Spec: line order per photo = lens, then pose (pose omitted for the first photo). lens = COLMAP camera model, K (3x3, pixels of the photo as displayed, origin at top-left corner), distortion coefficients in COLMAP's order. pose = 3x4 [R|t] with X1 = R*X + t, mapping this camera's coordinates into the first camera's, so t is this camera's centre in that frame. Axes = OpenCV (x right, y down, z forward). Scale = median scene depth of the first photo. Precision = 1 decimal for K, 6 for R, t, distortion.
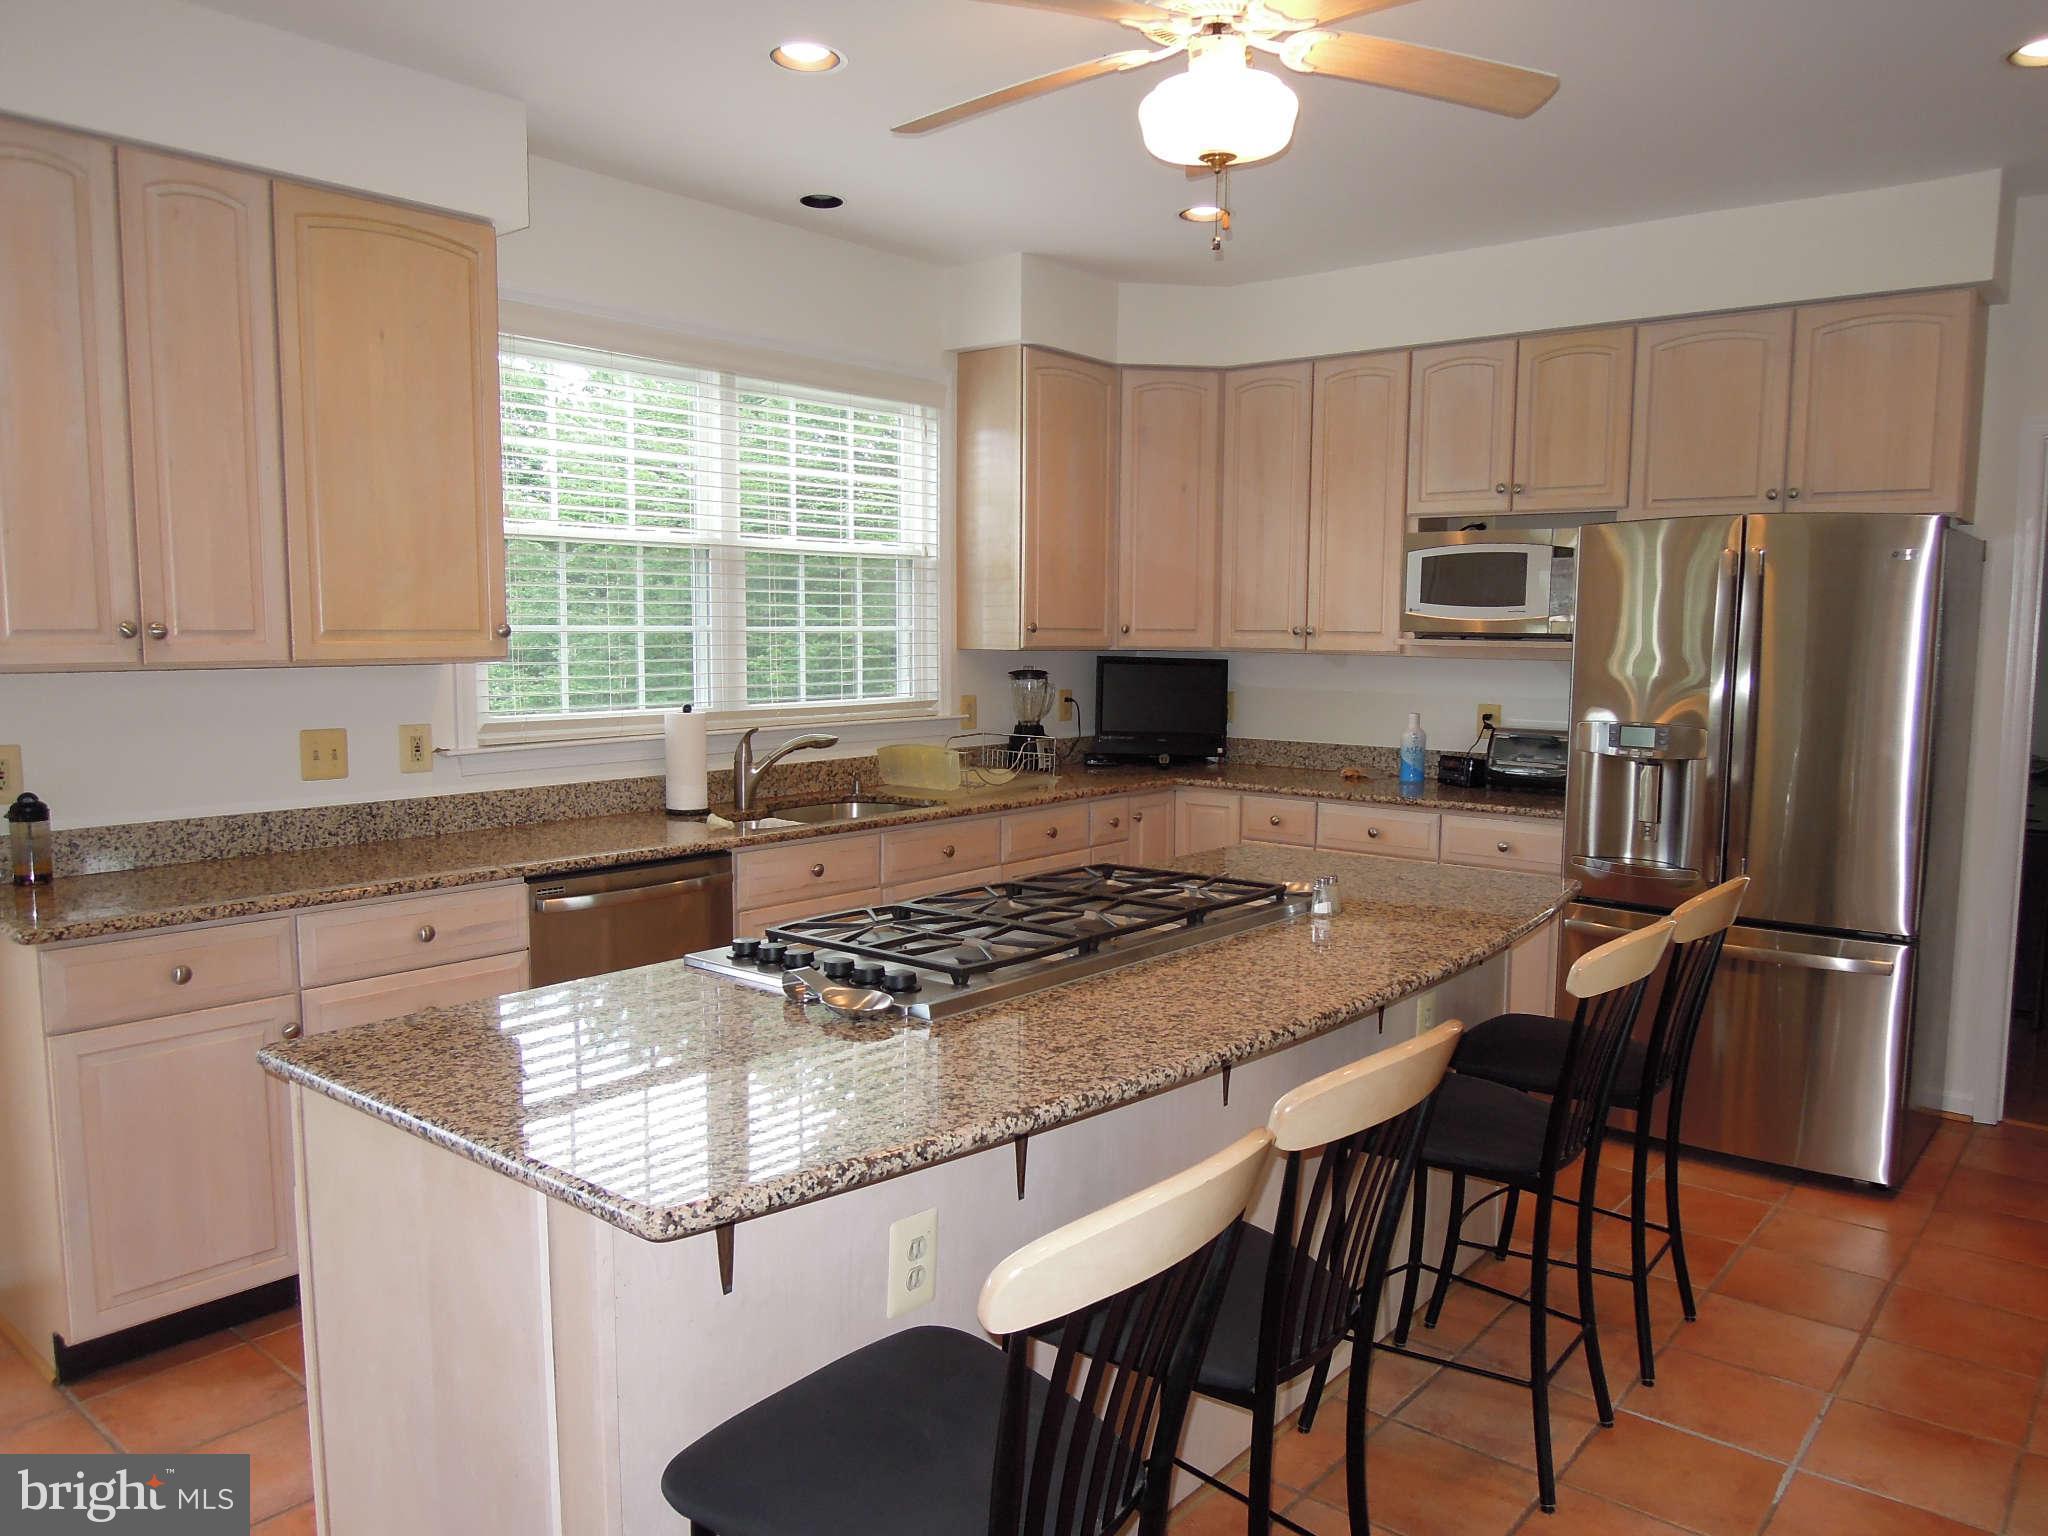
lens RADIAL K [[1441.5, 0, 1020.4], [0, 1441.5, 778.0], [0, 0, 1]] dist [-0.004336, 0.002704]
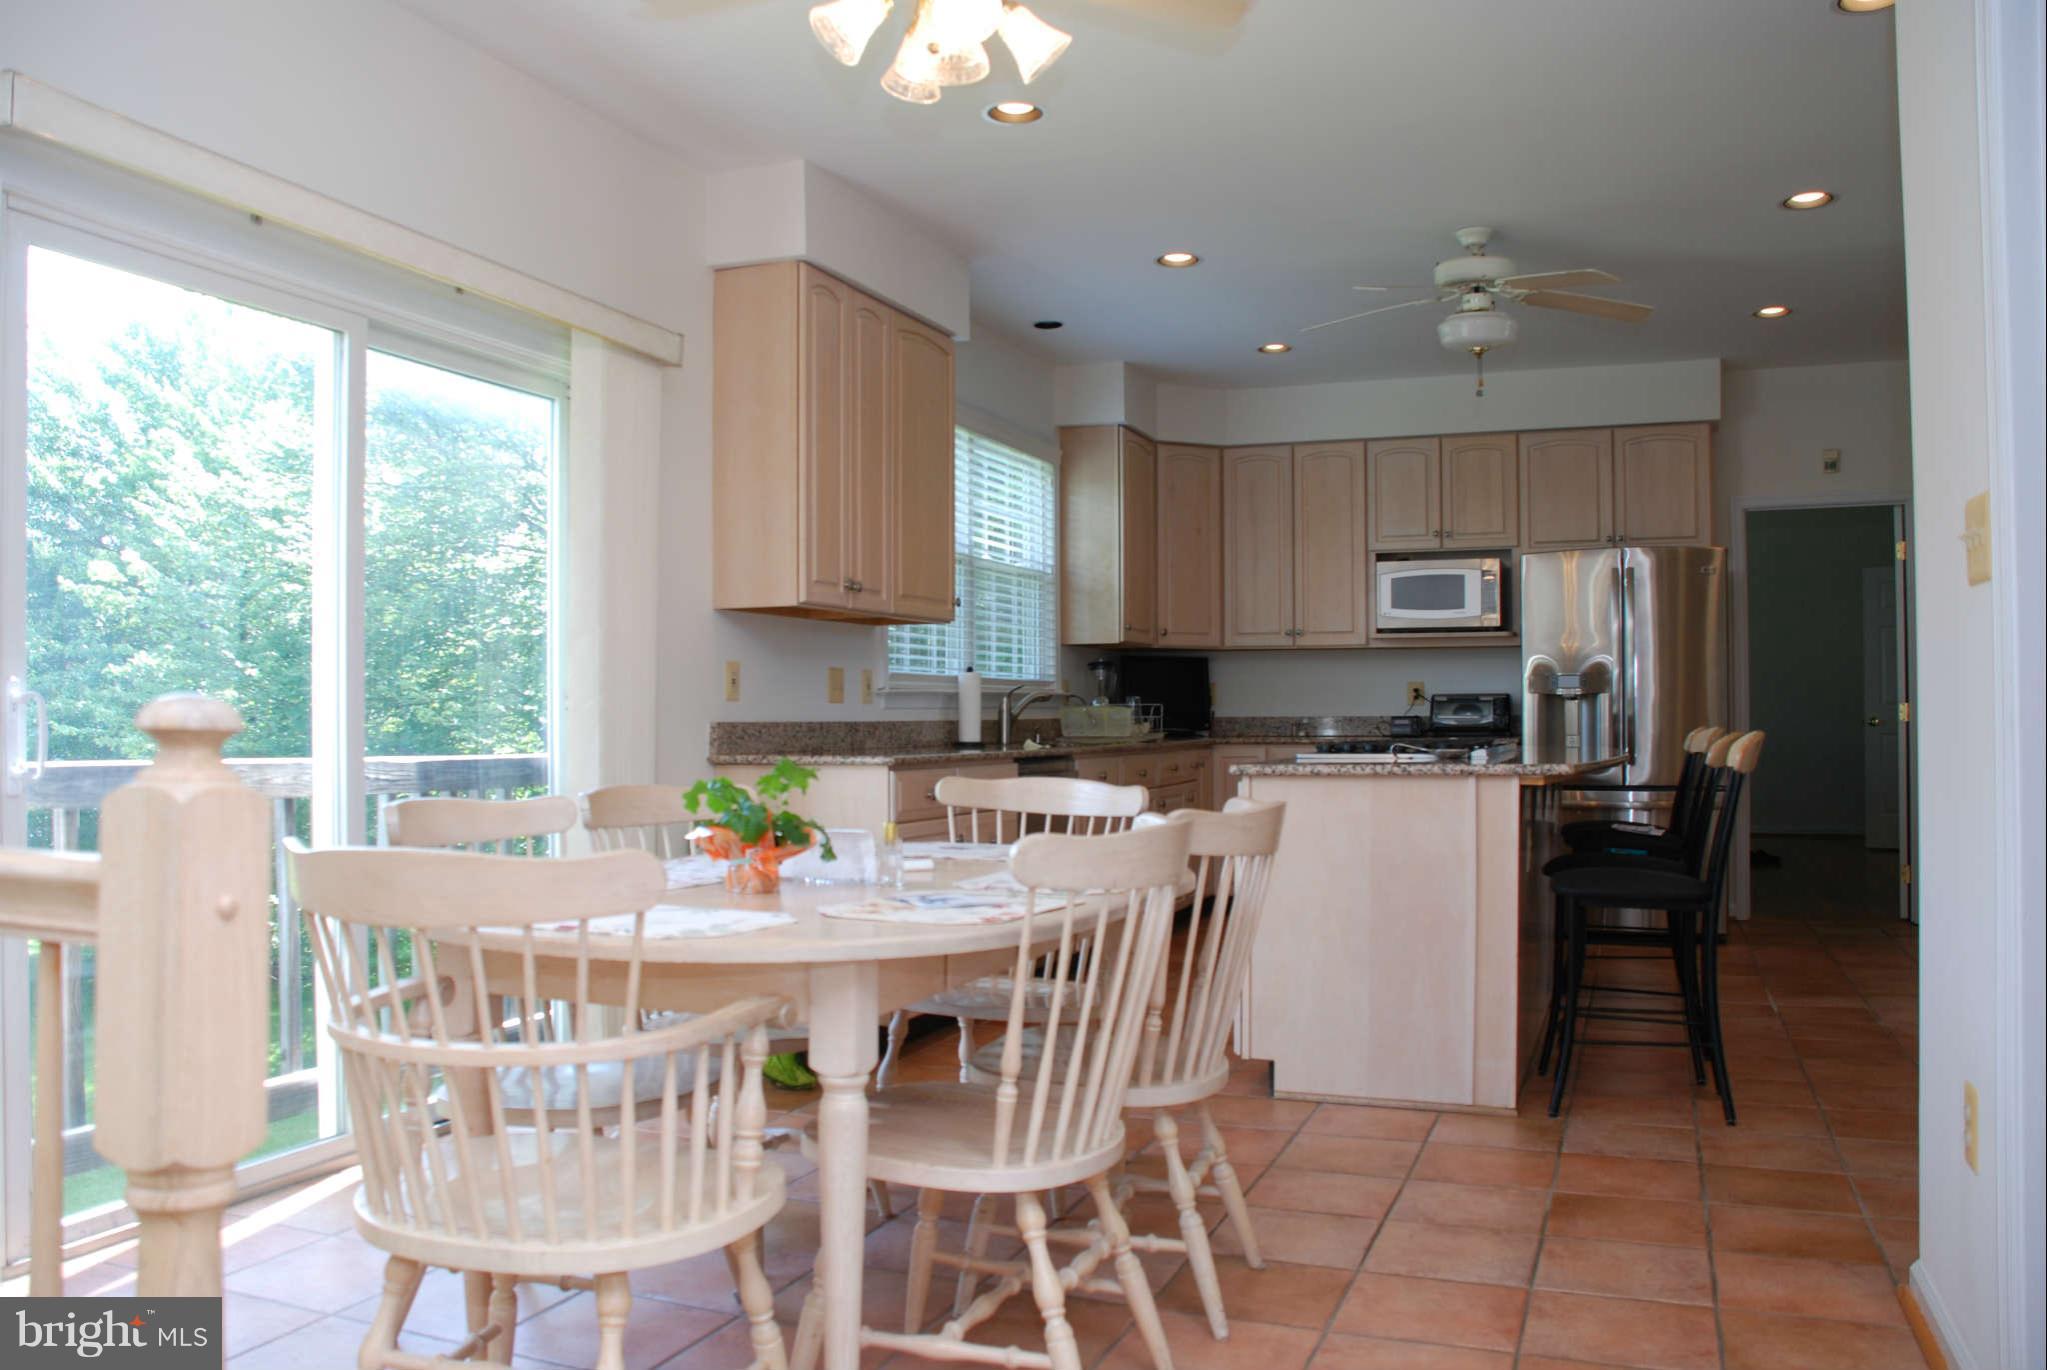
lens RADIAL K [[1649.3, 0, 1024.7], [0, 1649.3, 685.6], [0, 0, 1]] dist [-0.006330, -0.002189]
pose [[0.943669, -0.003770, 0.330871, -0.680568], [0.044691, 0.992225, -0.116155, 0.145828], [-0.327860, 0.124399, 0.936500, -0.481360]]
